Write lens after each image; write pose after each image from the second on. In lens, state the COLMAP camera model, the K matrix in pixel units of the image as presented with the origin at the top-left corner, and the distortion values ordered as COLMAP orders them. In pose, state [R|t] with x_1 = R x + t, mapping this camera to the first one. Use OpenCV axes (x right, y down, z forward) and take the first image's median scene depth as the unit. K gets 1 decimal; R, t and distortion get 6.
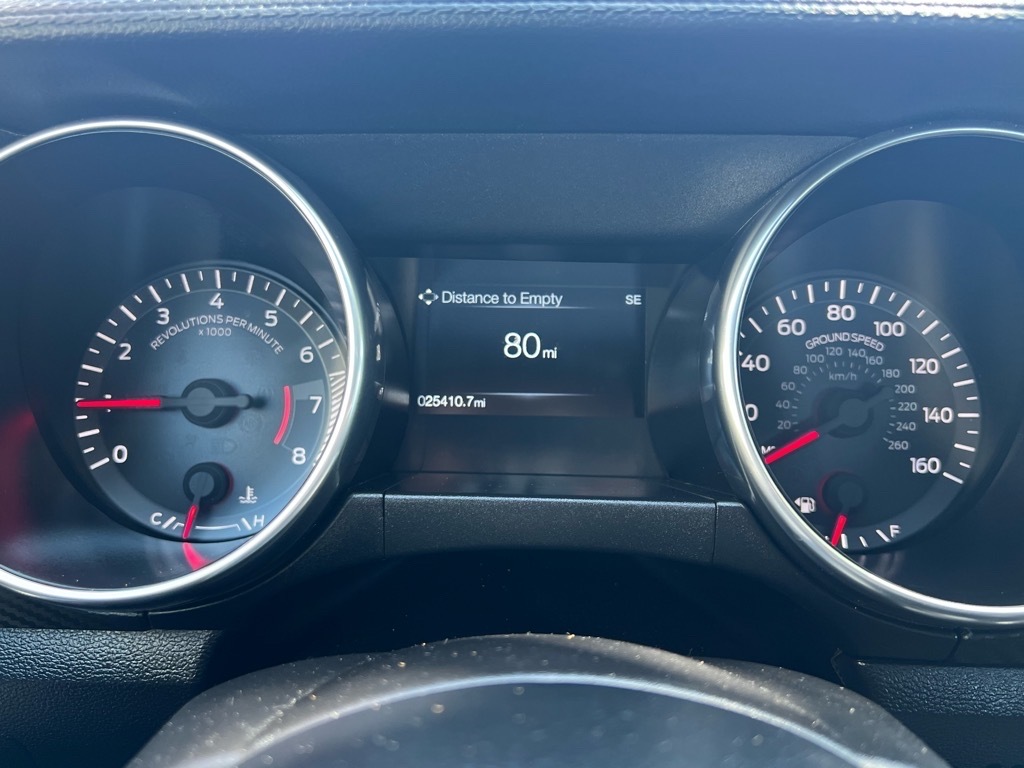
lens RADIAL K [[834.6, 0, 512.0], [0, 834.6, 384.0], [0, 0, 1]] dist [0.085881, -0.264166]
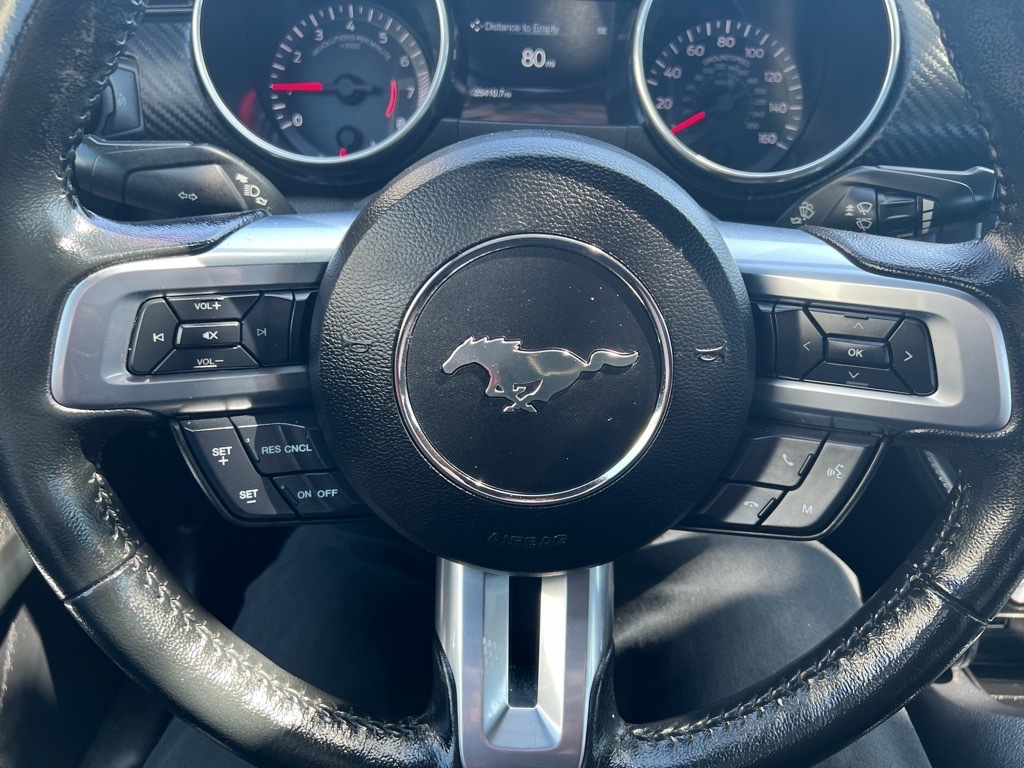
lens RADIAL K [[781.3, 0, 524.4], [0, 781.3, 383.6], [0, 0, 1]] dist [-0.004540, 0.000532]
pose [[0.999395, 0.030515, -0.016670, 0.039823], [-0.025395, 0.968027, 0.249559, 0.194118], [0.023753, -0.248984, 0.968216, -0.669943]]
